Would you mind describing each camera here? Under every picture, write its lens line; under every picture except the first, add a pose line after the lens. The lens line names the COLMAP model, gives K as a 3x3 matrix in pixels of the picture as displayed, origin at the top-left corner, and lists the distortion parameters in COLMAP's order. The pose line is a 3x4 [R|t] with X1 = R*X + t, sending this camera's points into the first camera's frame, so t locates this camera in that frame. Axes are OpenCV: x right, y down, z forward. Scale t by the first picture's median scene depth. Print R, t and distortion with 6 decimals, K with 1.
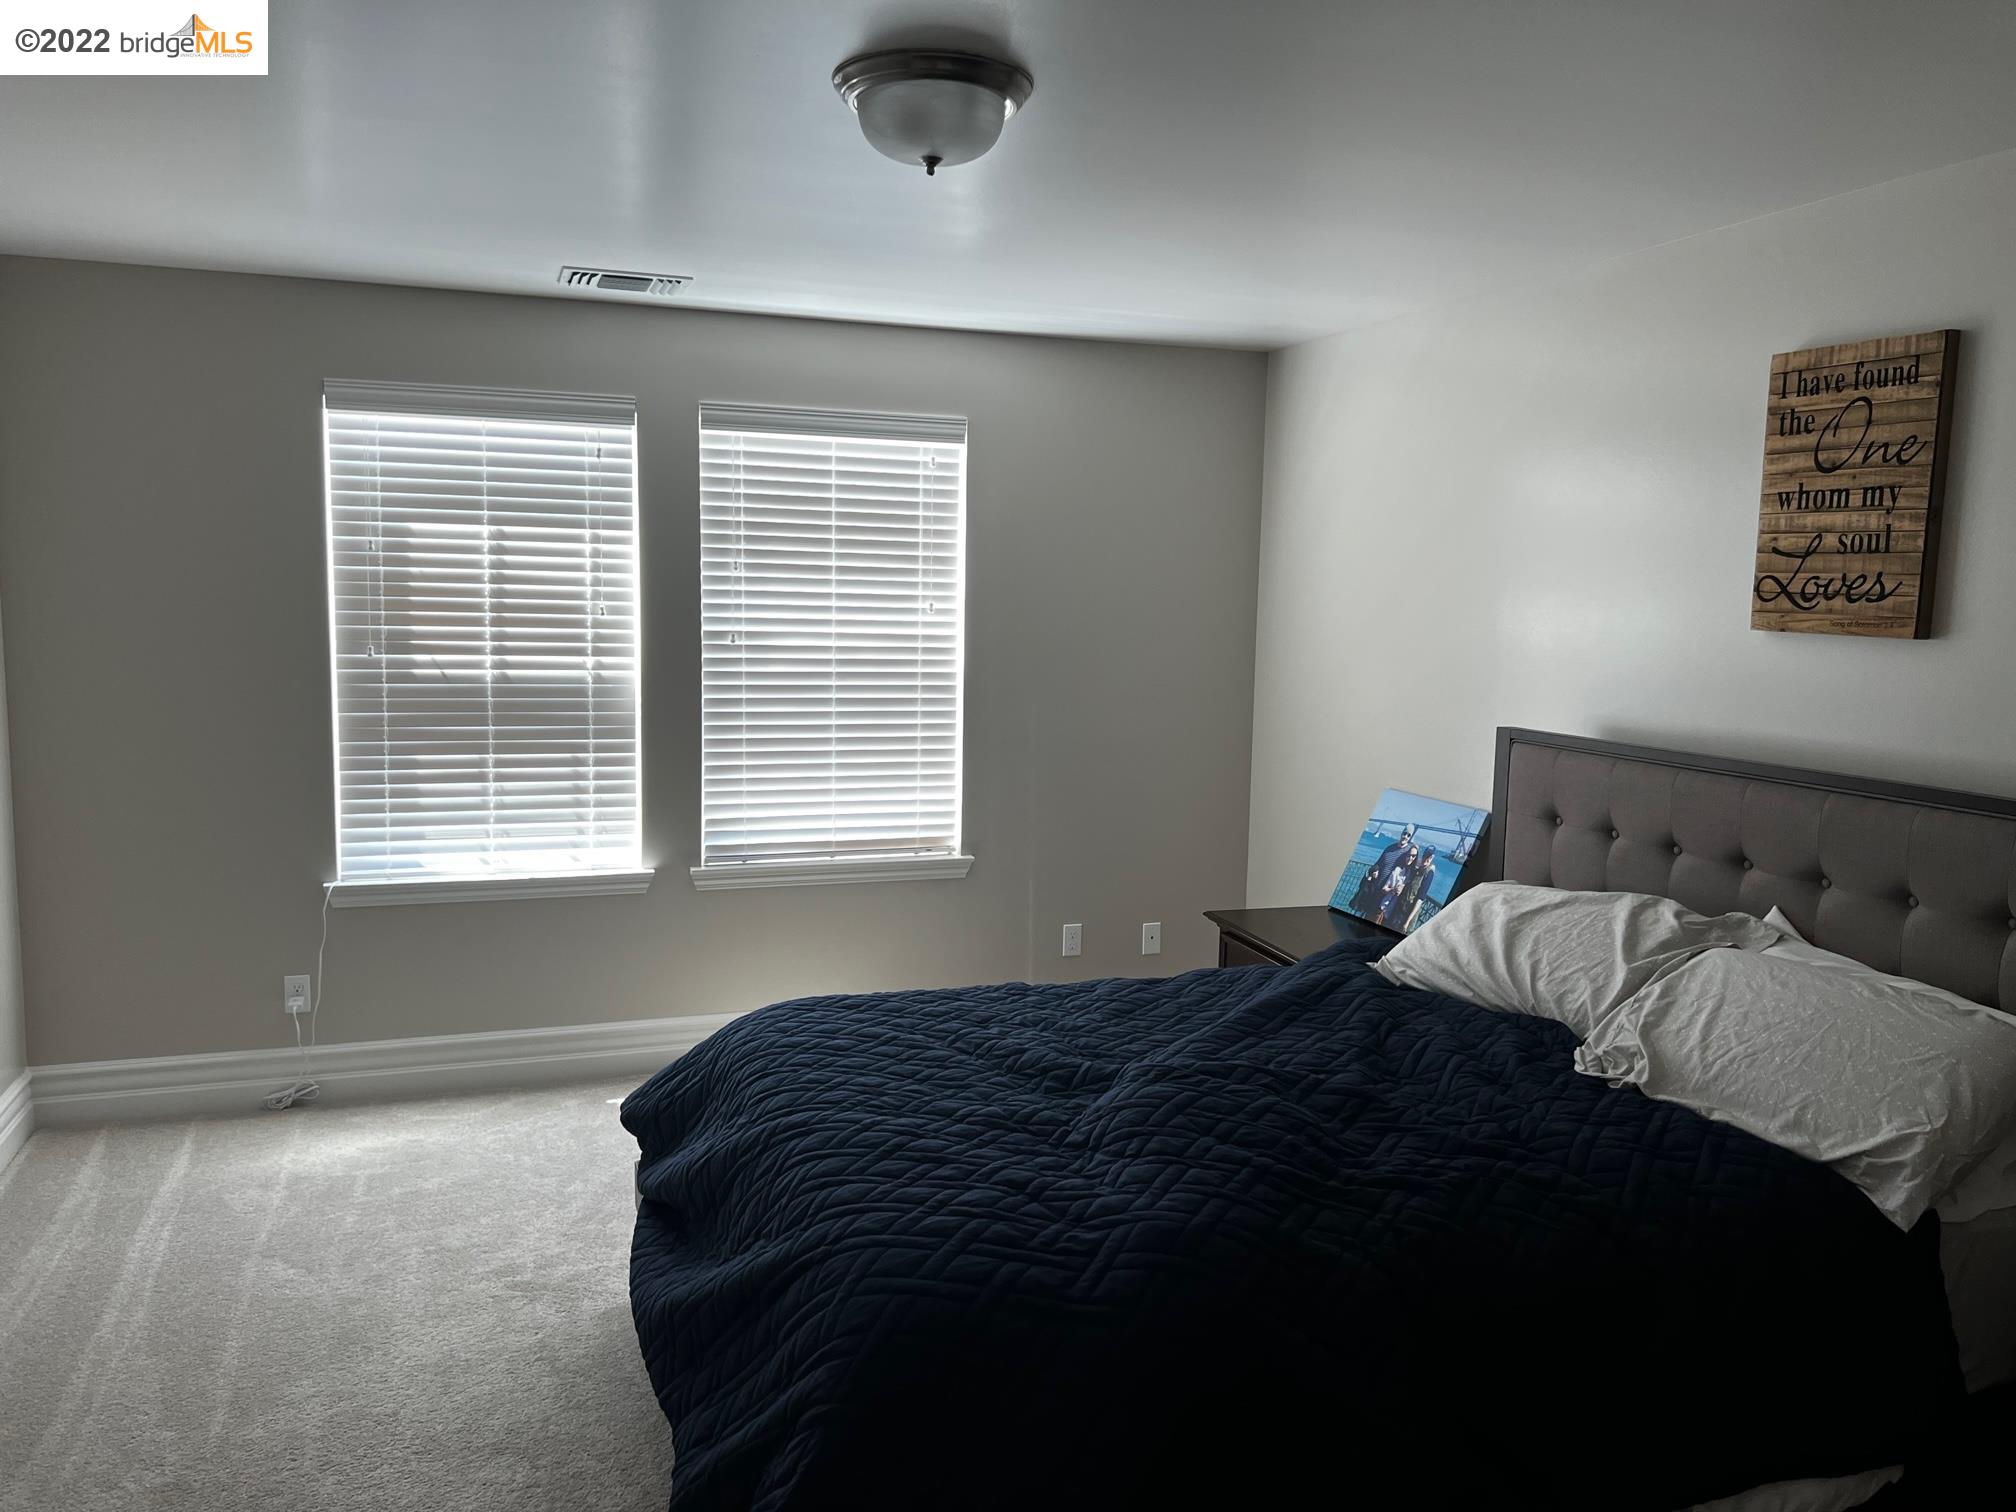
lens RADIAL K [[1548.0, 0, 1008.0], [0, 1548.0, 756.0], [0, 0, 1]] dist [0.062496, -0.002979]
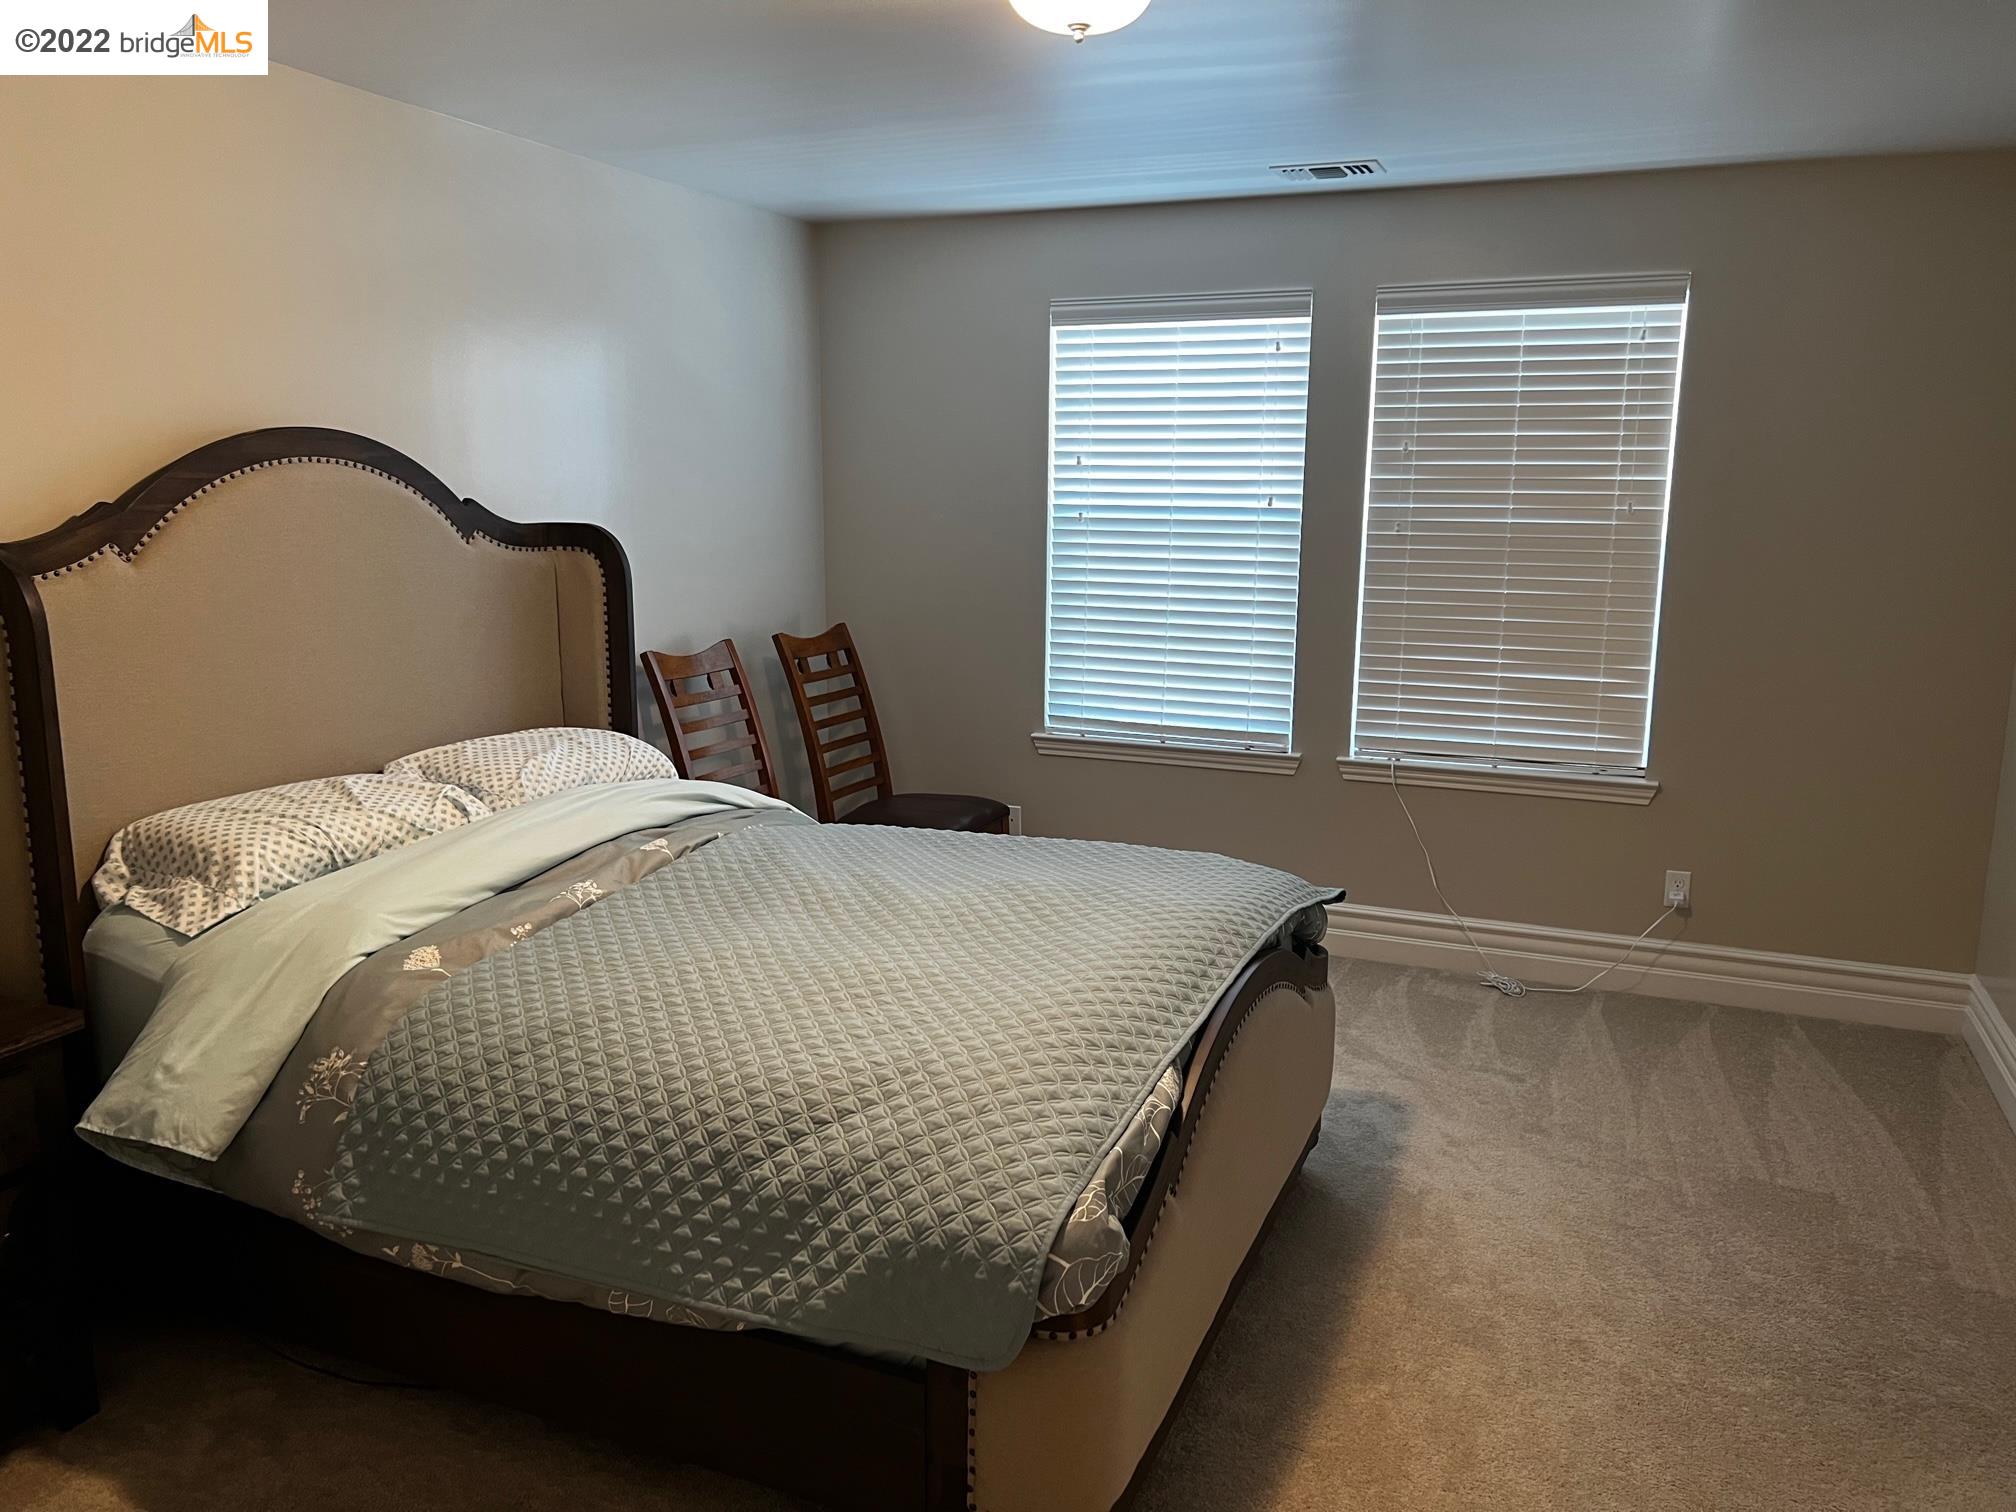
lens RADIAL K [[1548.0, 0, 1008.0], [0, 1548.0, 756.0], [0, 0, 1]] dist [0.062496, -0.002979]
pose [[0.745804, 0.109578, -0.657092, 0.302755], [-0.065825, 0.993673, 0.090996, -0.006786], [0.662906, -0.024612, 0.748298, 0.096653]]
